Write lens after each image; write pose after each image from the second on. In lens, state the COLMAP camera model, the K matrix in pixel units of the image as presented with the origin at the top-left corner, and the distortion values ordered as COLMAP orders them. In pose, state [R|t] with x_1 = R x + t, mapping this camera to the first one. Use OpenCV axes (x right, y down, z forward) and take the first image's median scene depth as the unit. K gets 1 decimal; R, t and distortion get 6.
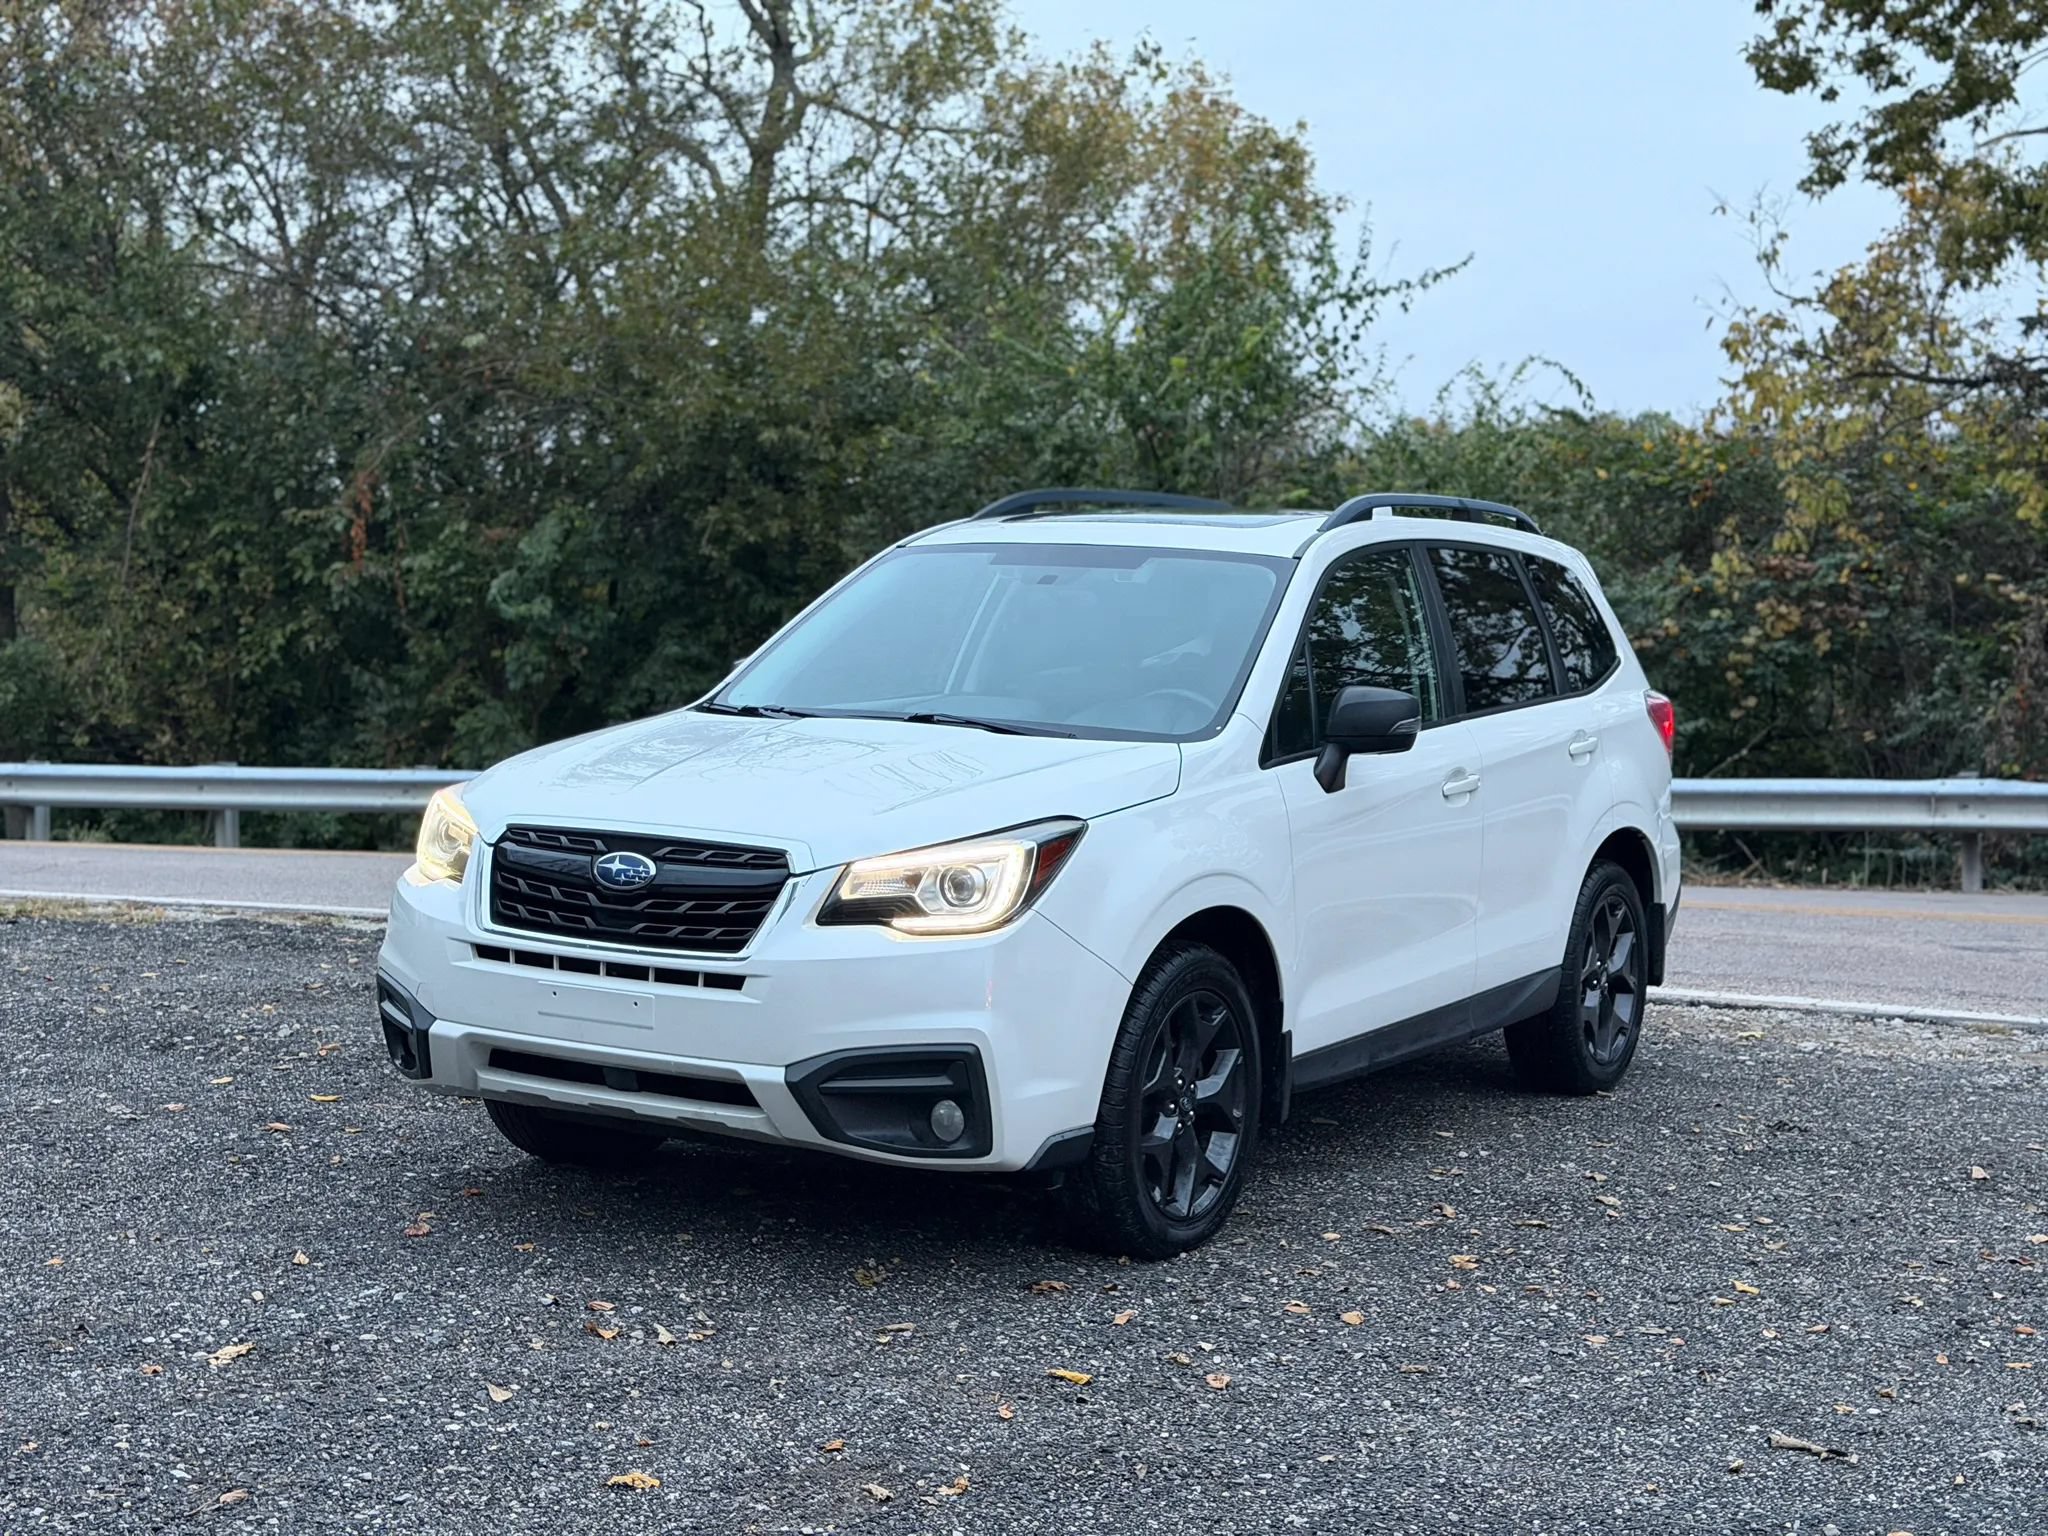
lens RADIAL K [[2869.0, 0, 1013.3], [0, 2869.0, 754.3], [0, 0, 1]] dist [0.119666, 0.000000]
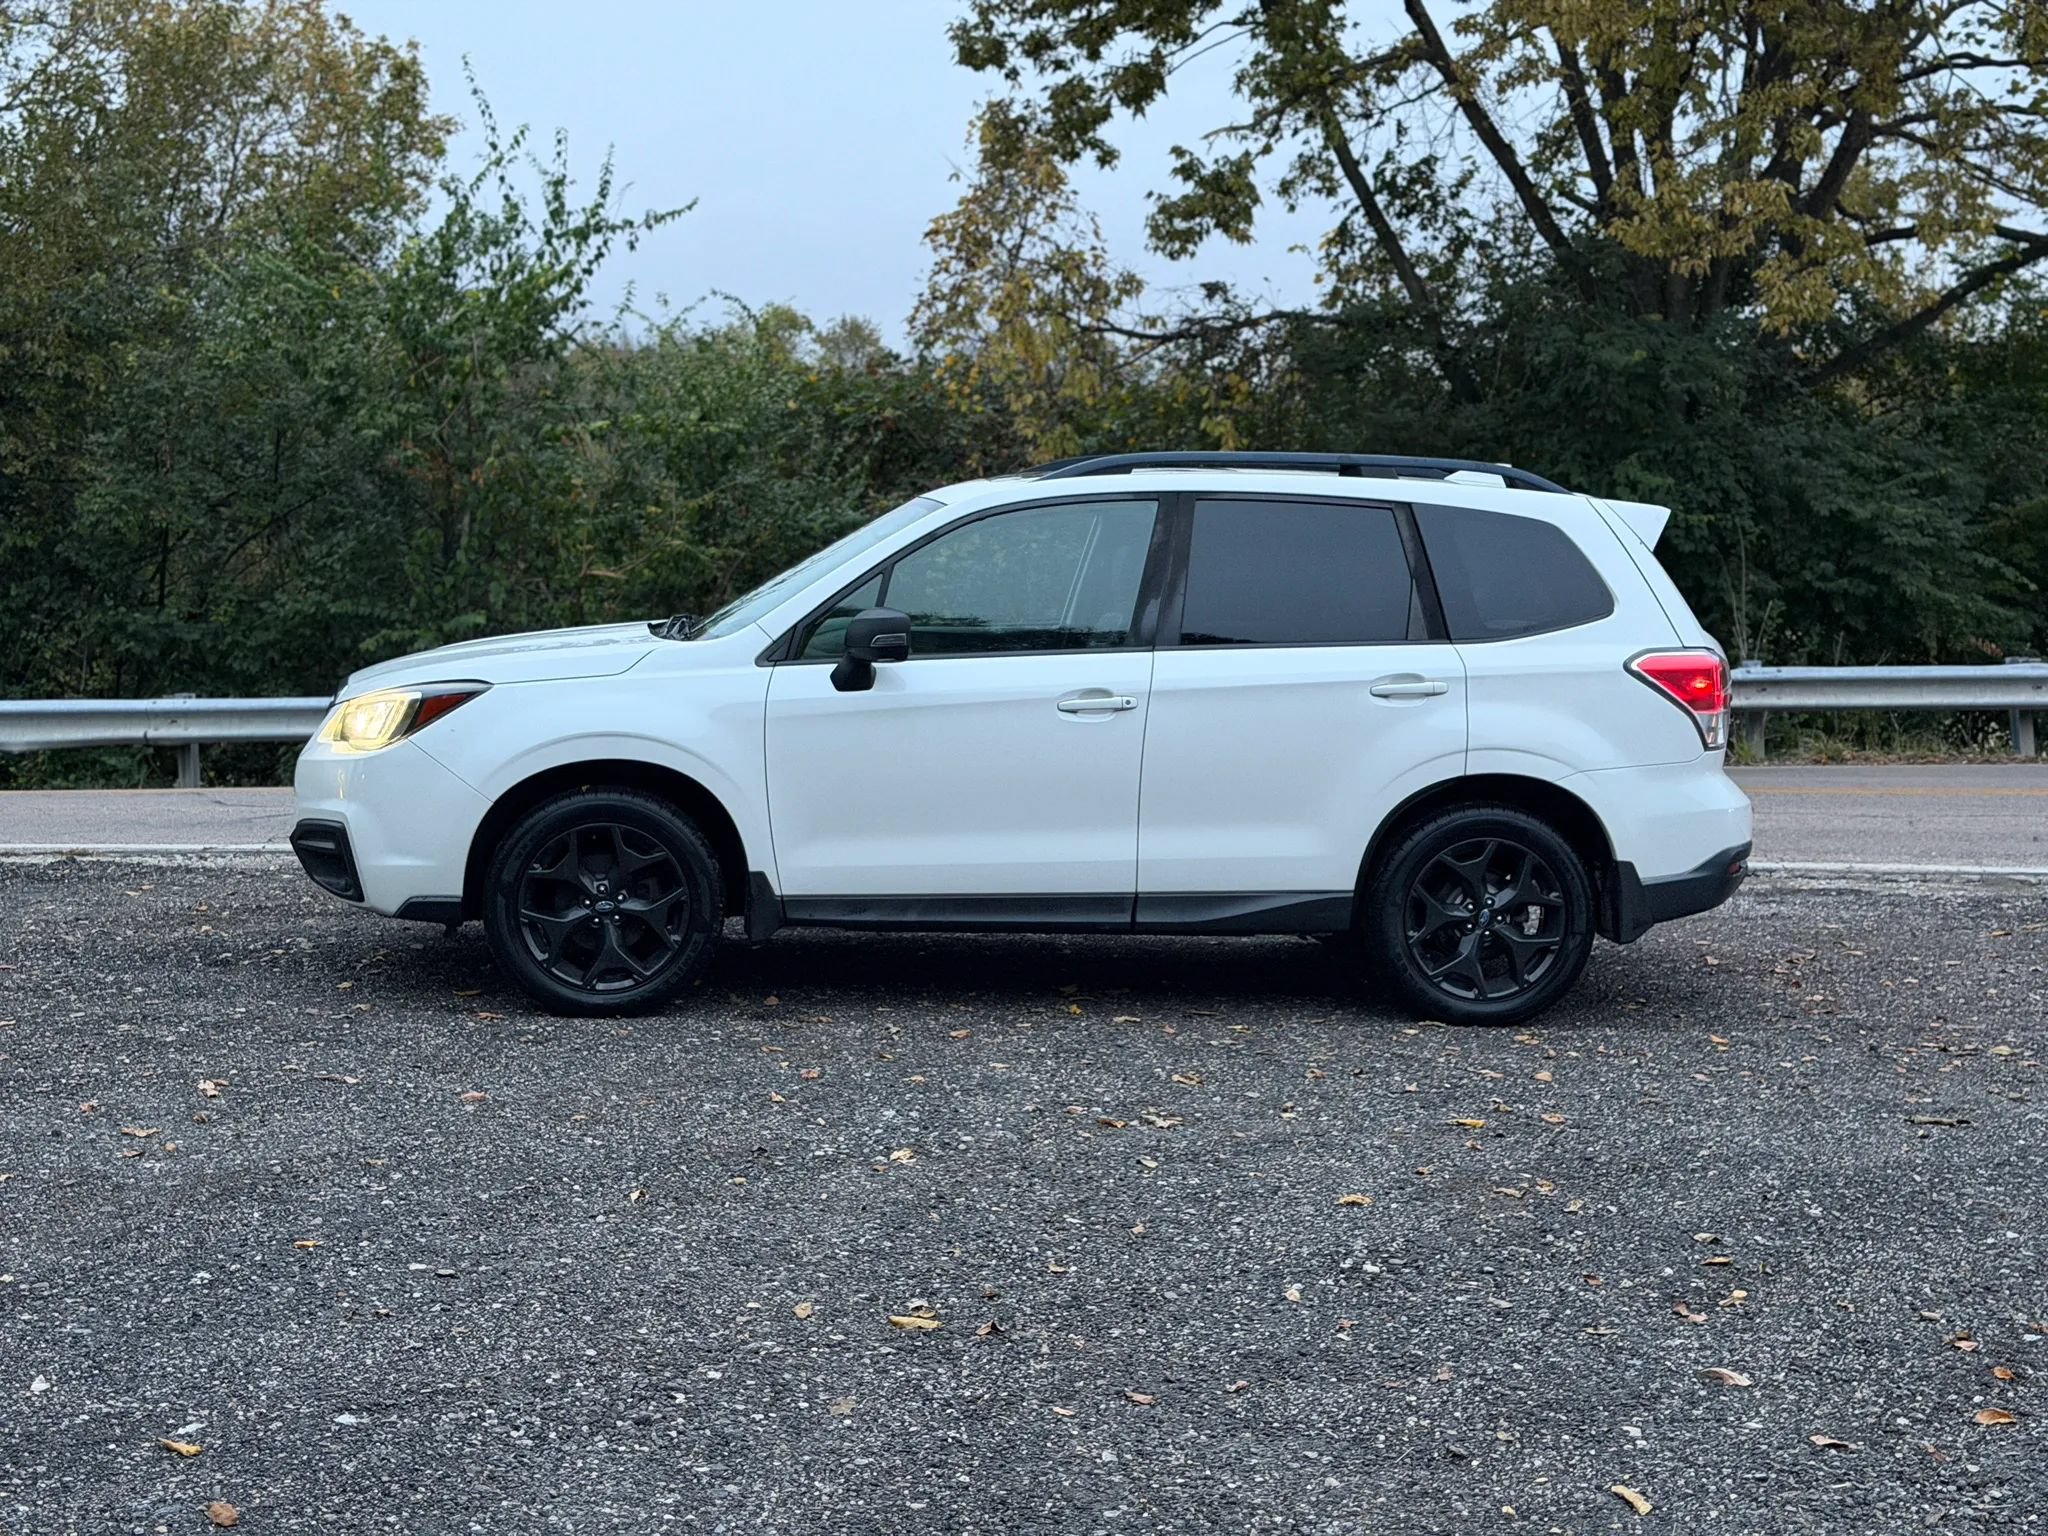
lens RADIAL K [[2869.0, 0, 1024.9], [0, 2869.0, 778.5], [0, 0, 1]] dist [0.119666, 0.000000]
pose [[0.920337, -0.038310, 0.389246, -0.162797], [0.022564, 0.998735, 0.044945, -0.003767], [-0.390476, -0.032581, 0.920037, -0.042437]]
